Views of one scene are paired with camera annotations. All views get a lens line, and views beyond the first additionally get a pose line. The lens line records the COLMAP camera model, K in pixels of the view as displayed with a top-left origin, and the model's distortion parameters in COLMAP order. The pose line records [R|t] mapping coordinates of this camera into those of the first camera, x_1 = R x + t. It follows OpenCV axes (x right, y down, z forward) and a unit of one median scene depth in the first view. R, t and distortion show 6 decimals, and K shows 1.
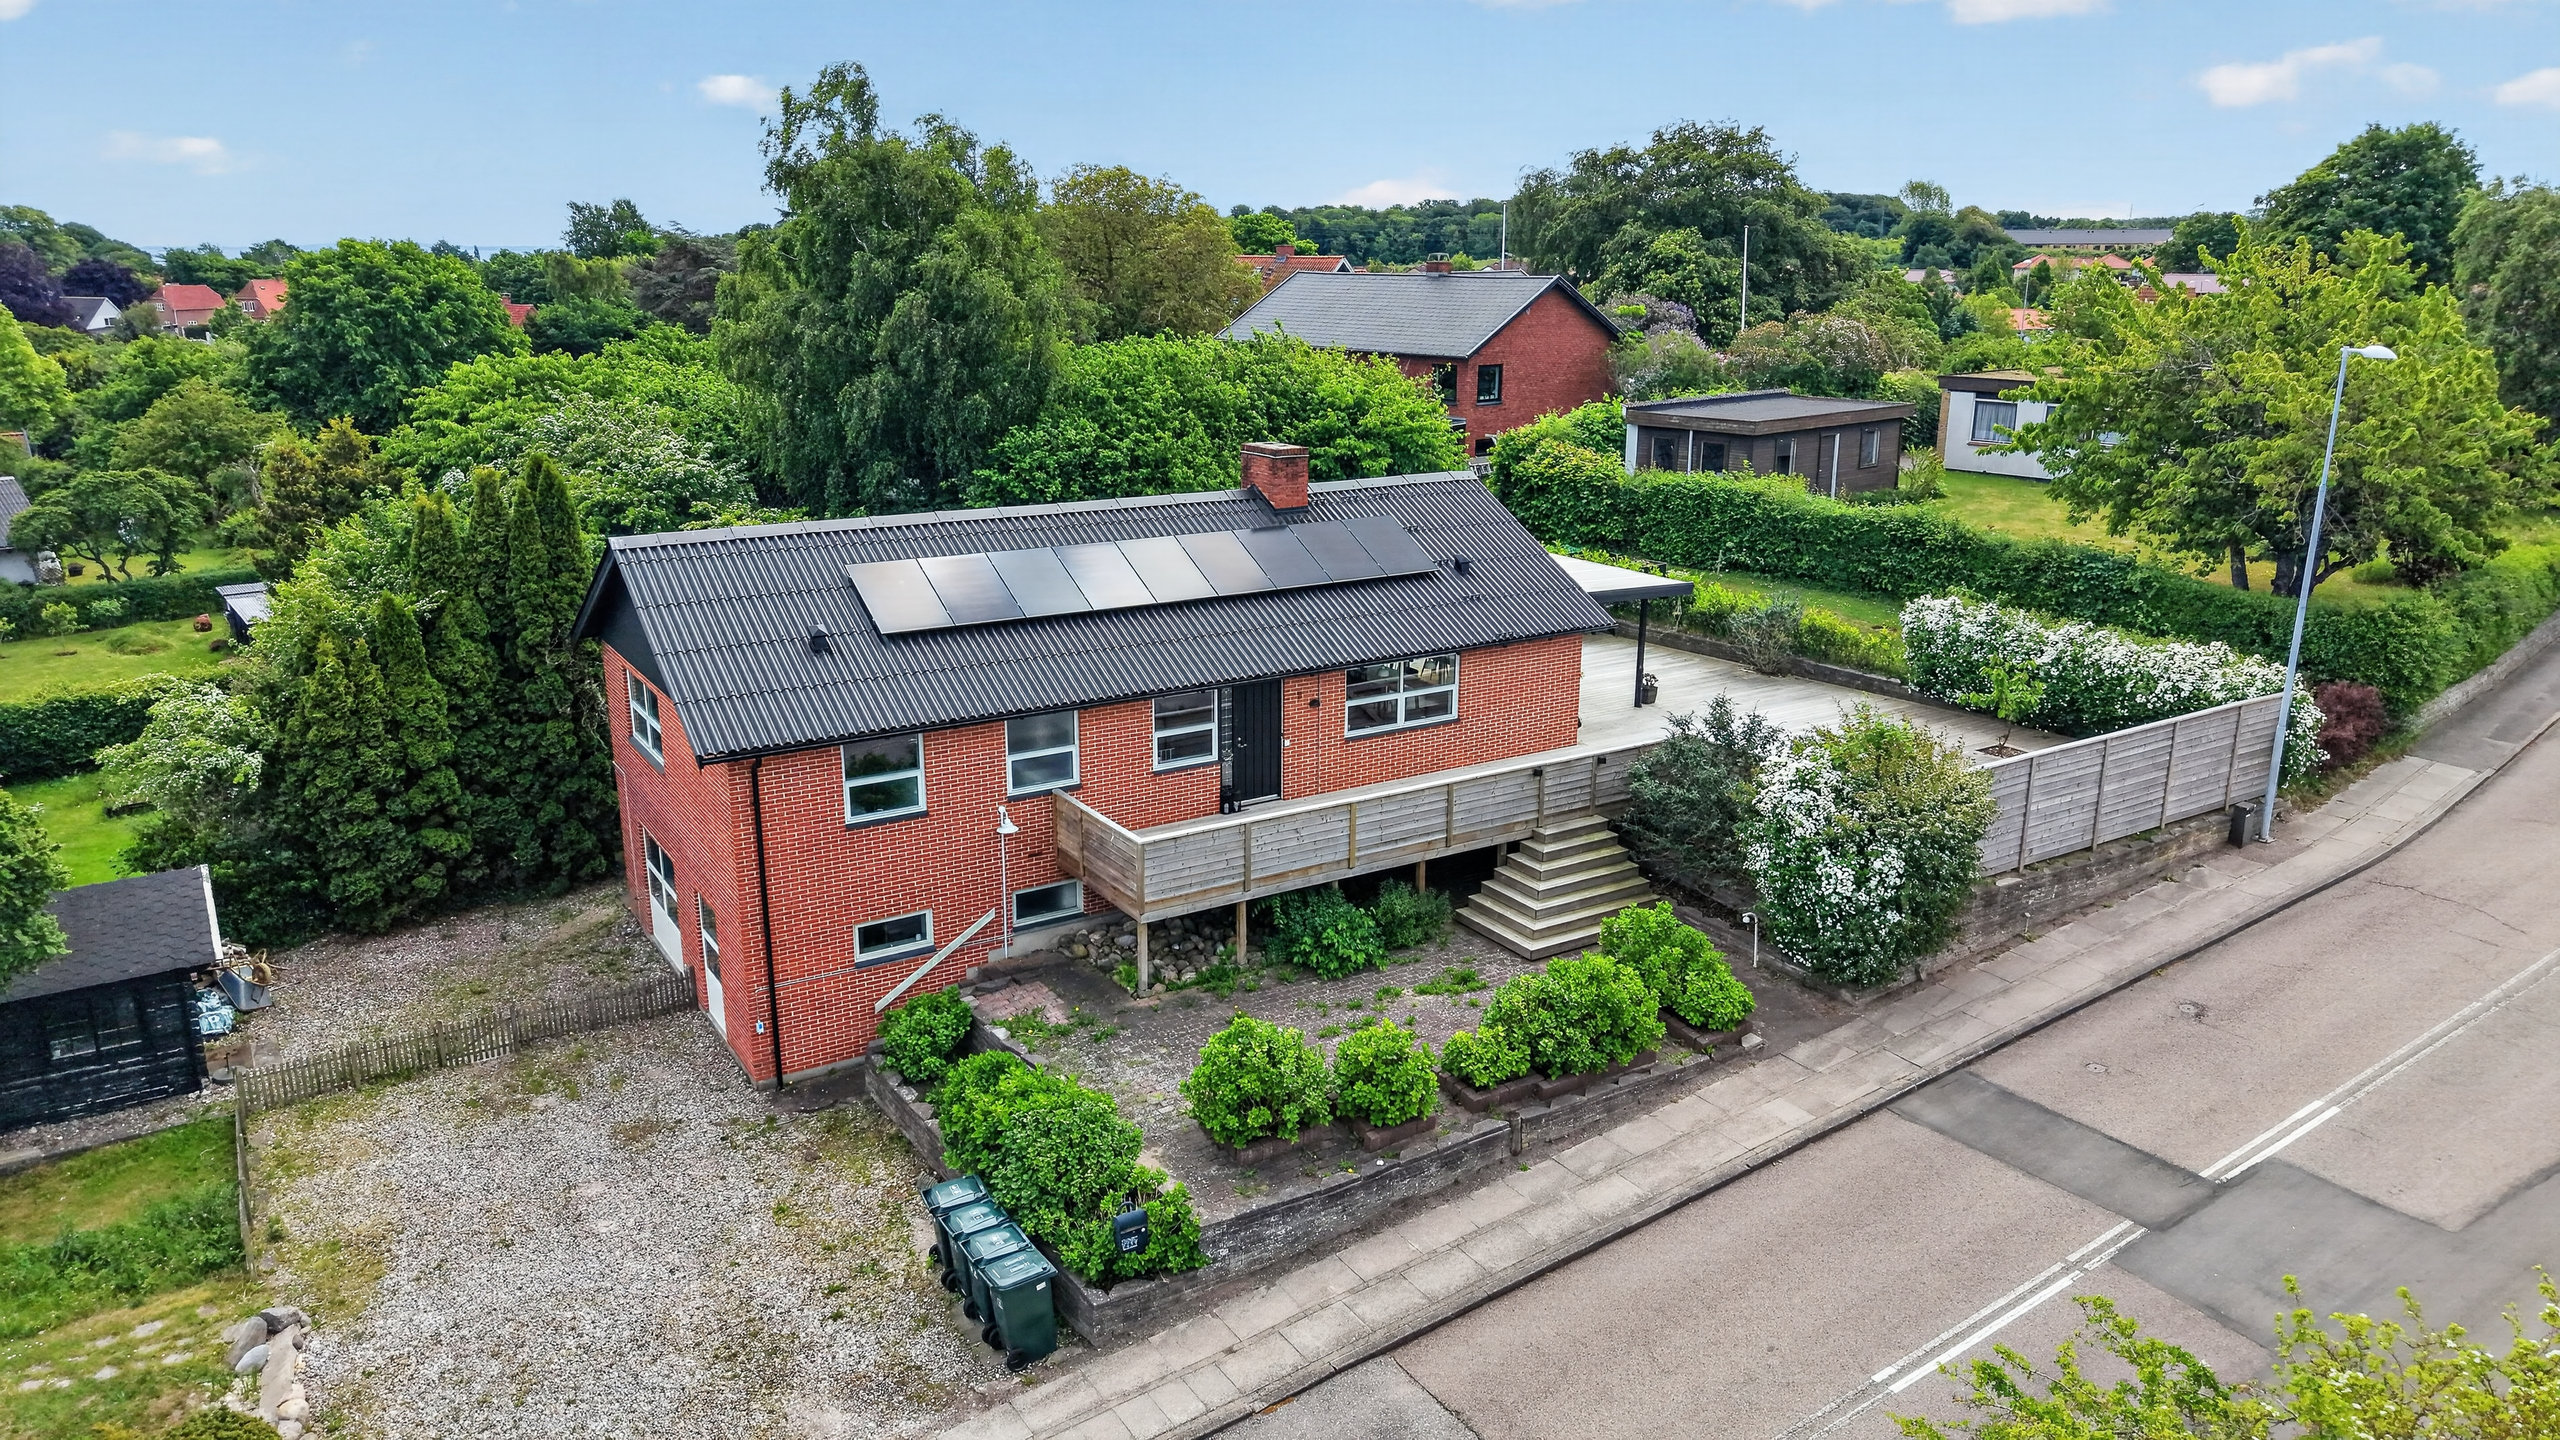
lens RADIAL K [[1723.0, 0, 1287.7], [0, 1723.0, 708.5], [0, 0, 1]] dist [0.033738, -0.046846]
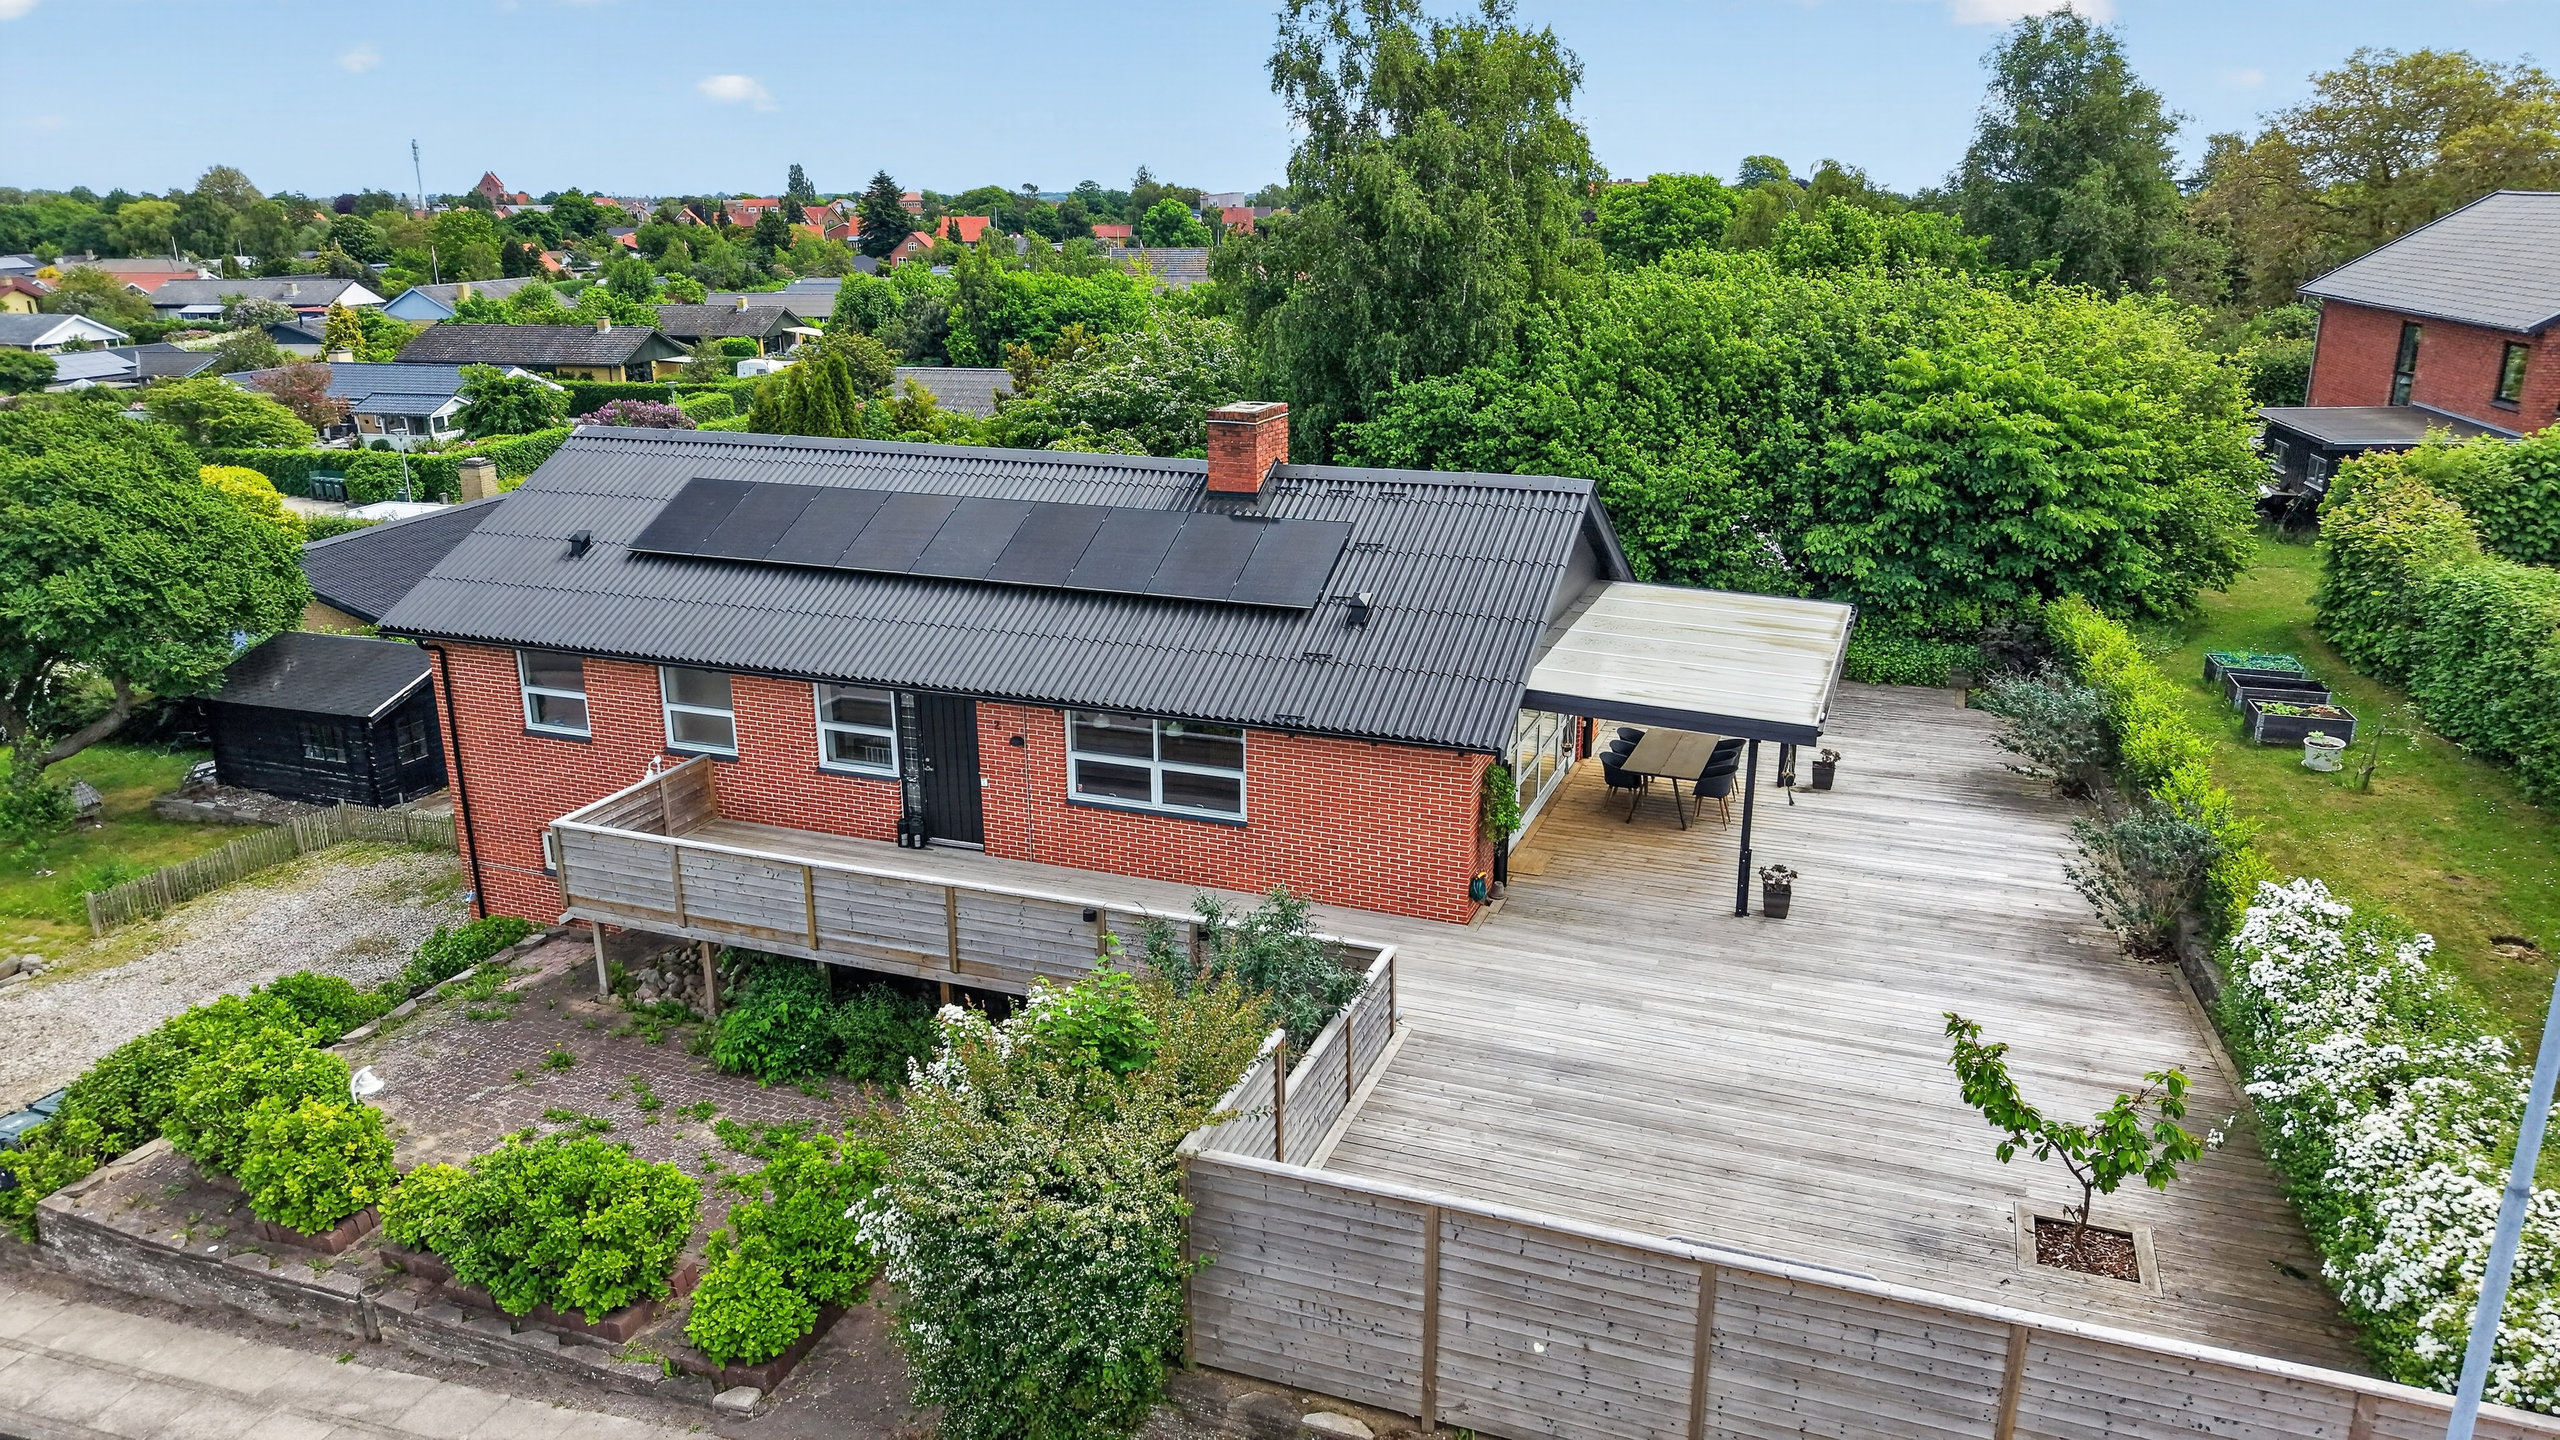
lens RADIAL K [[1723.0, 0, 1296.4], [0, 1723.0, 704.2], [0, 0, 1]] dist [0.033738, -0.046846]
pose [[0.587400, 0.193506, -0.785823, 0.652631], [-0.209823, 0.974206, 0.083052, -0.102810], [0.781624, 0.116099, 0.612850, 0.628167]]
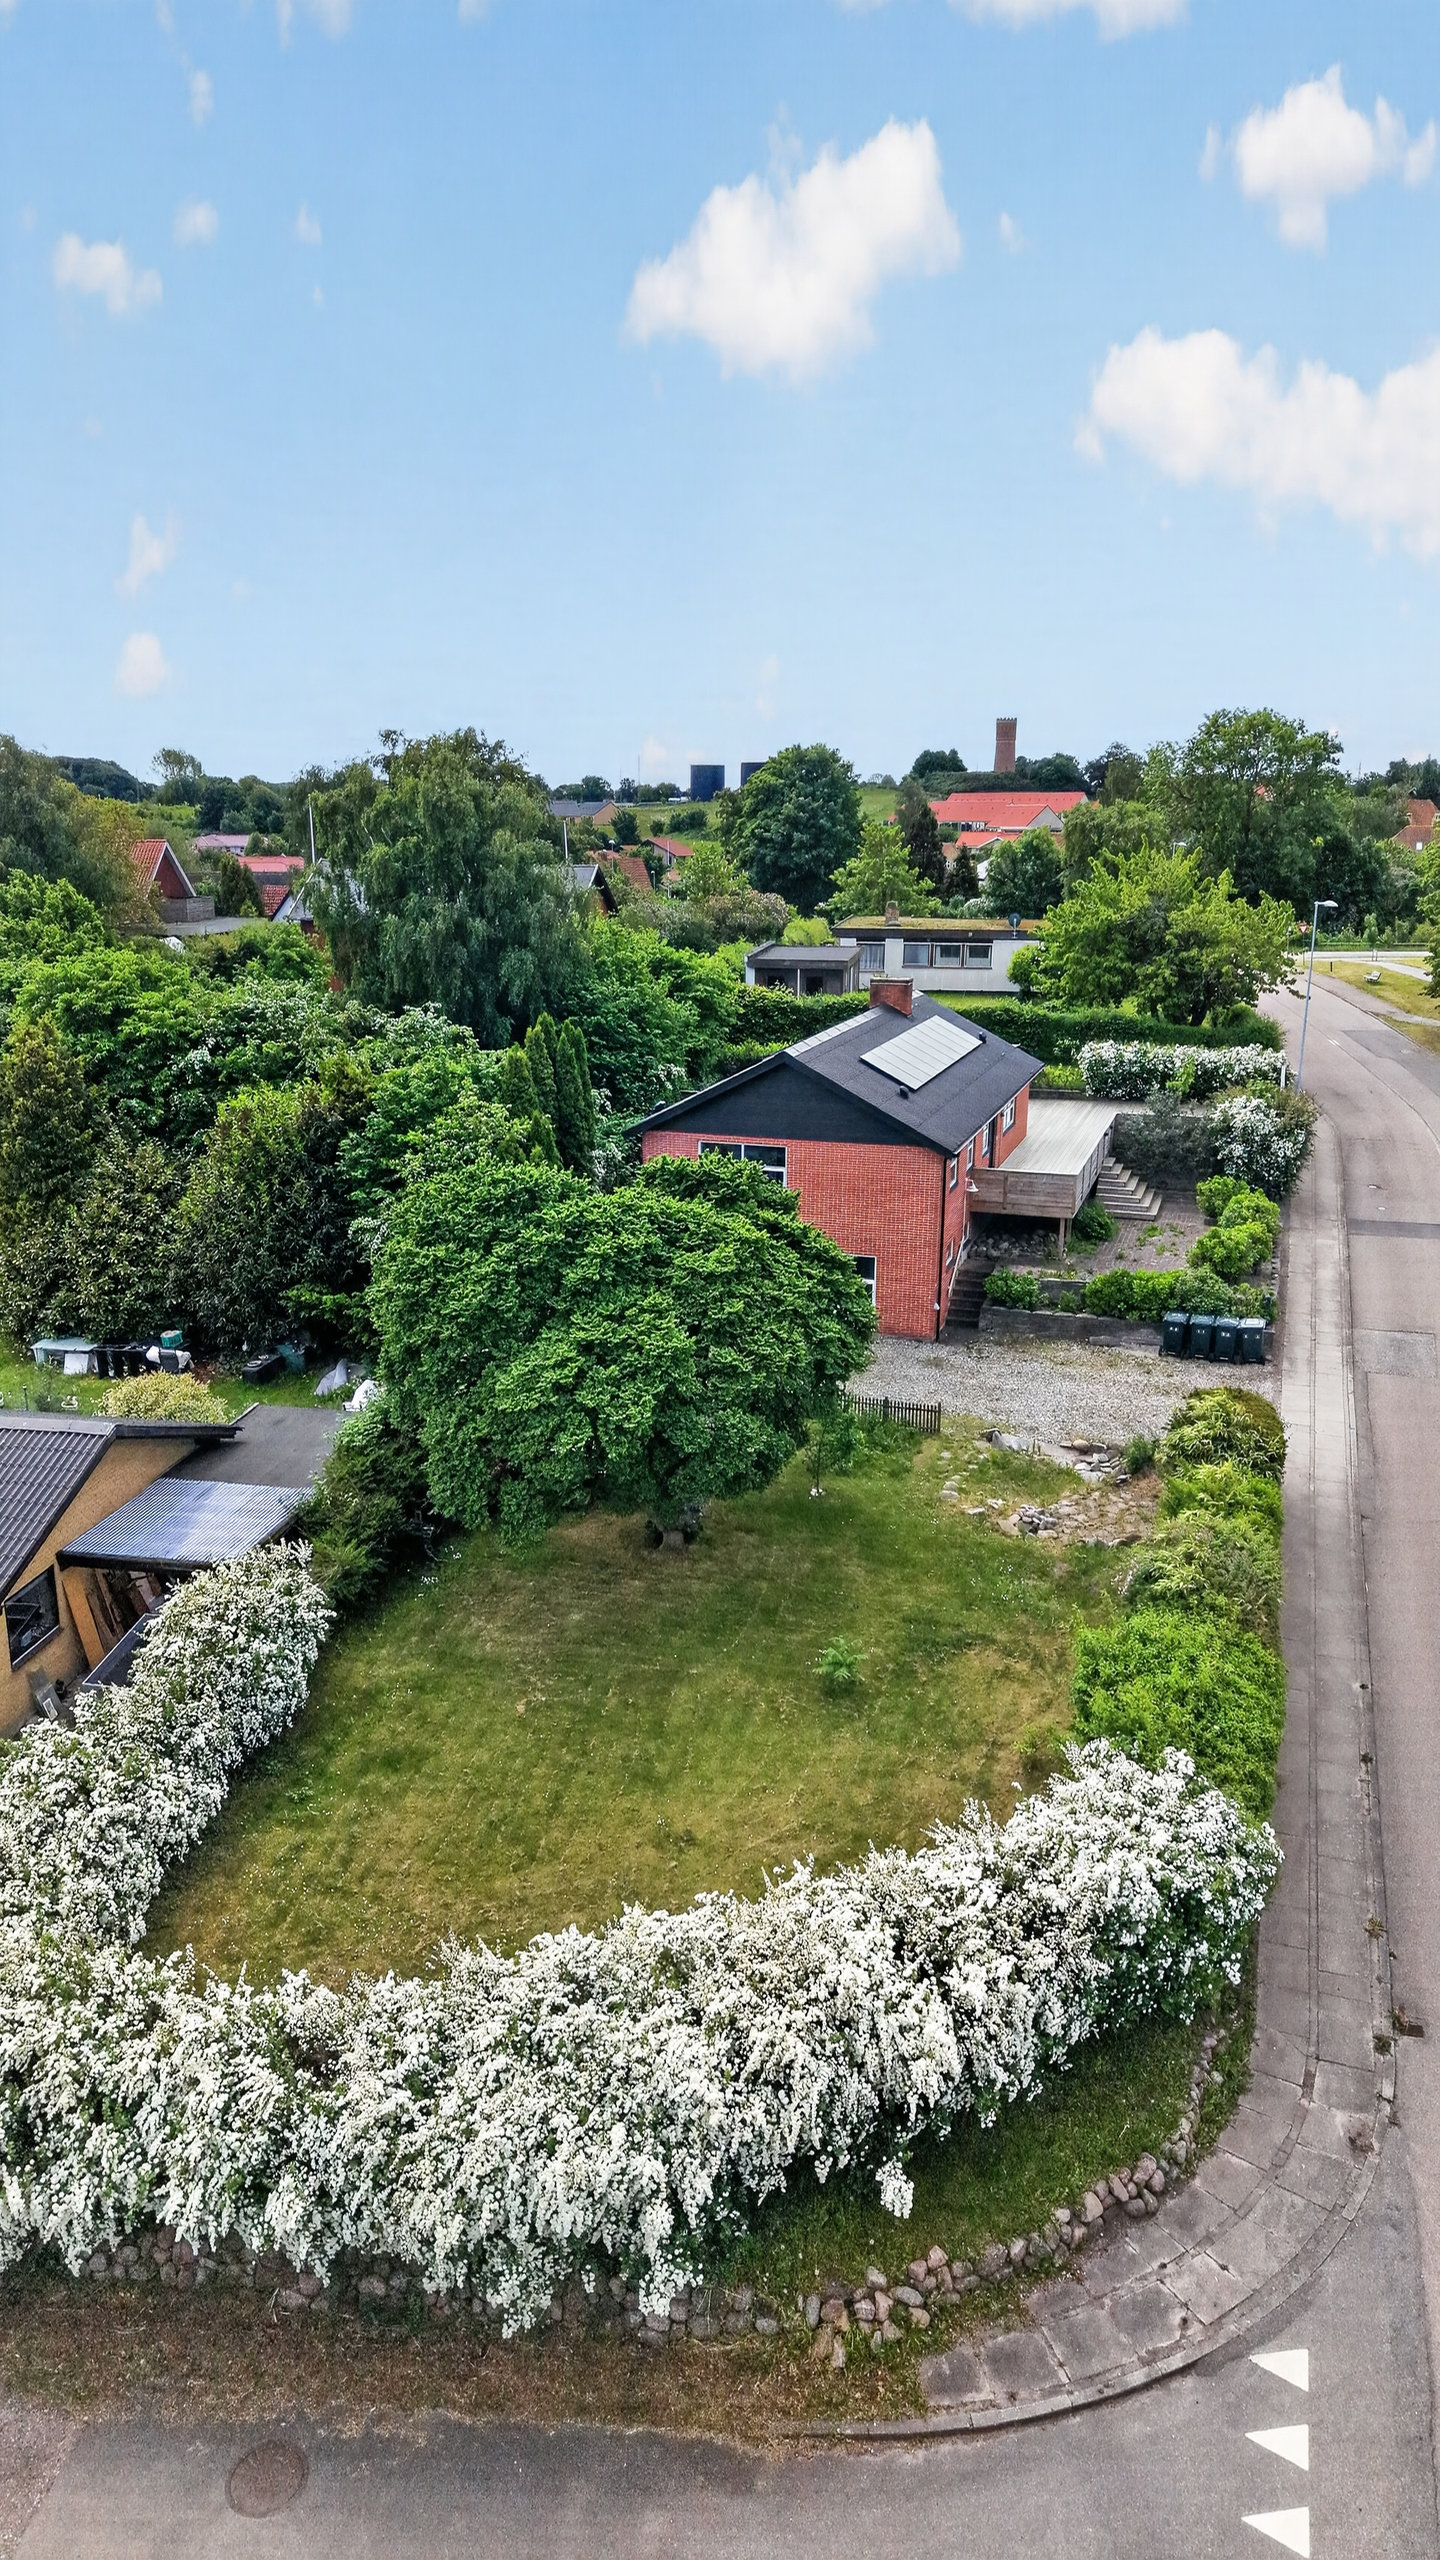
lens RADIAL K [[1723.0, 0, 715.3], [0, 1723.0, 1275.7], [0, 0, 1]] dist [0.033738, -0.046846]
pose [[0.769410, -0.162683, 0.617691, -1.342586], [0.159998, 0.985280, 0.060199, 0.006694], [-0.618392, 0.052512, 0.784113, -0.226640]]
